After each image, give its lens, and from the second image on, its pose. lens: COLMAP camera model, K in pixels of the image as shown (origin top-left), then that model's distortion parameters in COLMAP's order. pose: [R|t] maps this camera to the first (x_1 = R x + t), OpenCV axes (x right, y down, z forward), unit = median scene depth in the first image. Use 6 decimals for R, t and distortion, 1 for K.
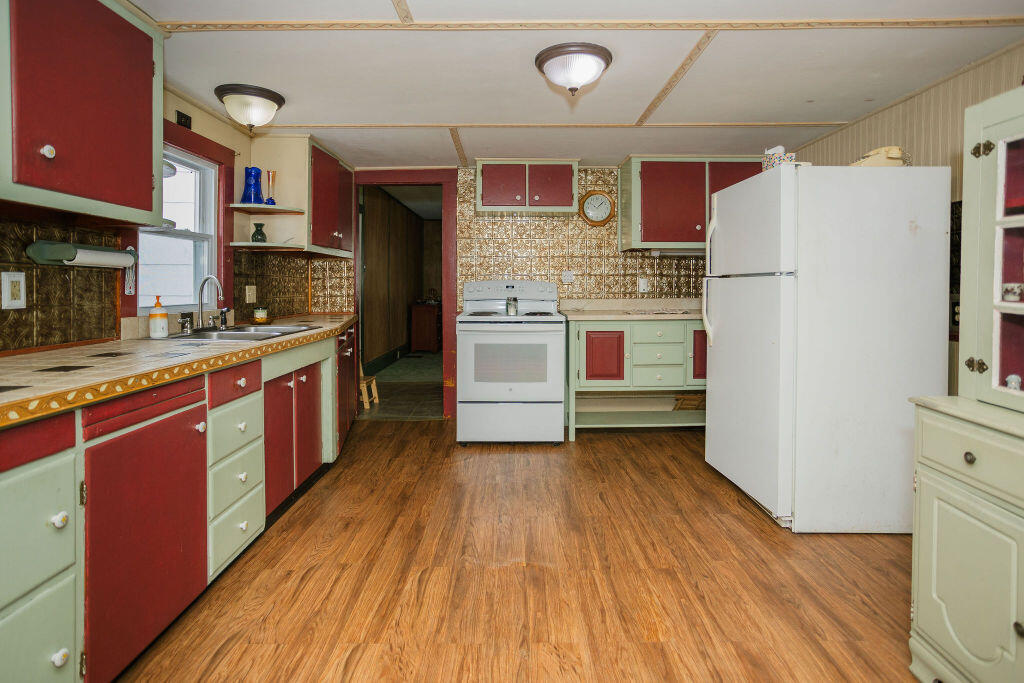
lens RADIAL K [[515.6, 0, 508.9], [0, 515.6, 290.4], [0, 0, 1]] dist [-0.063911, 0.041812]
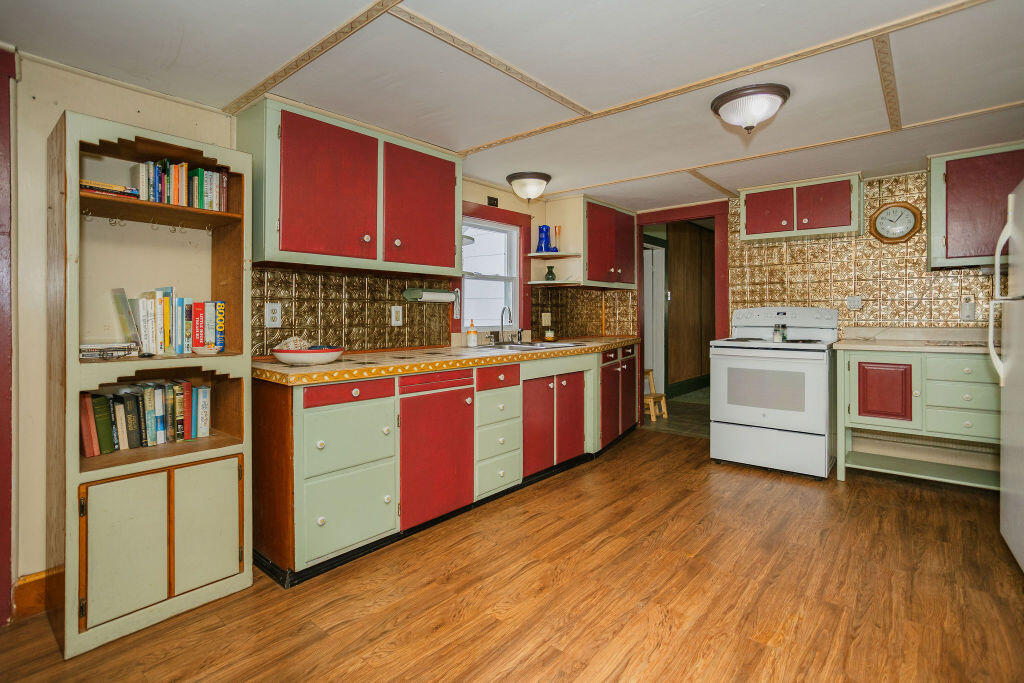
lens RADIAL K [[497.6, 0, 513.7], [0, 497.6, 315.4], [0, 0, 1]] dist [-0.001987, 0.000766]
pose [[0.776440, 0.000626, -0.630191, 0.327087], [-0.002977, 0.999992, -0.002674, 0.001391], [0.630184, 0.003952, 0.776435, -0.095885]]
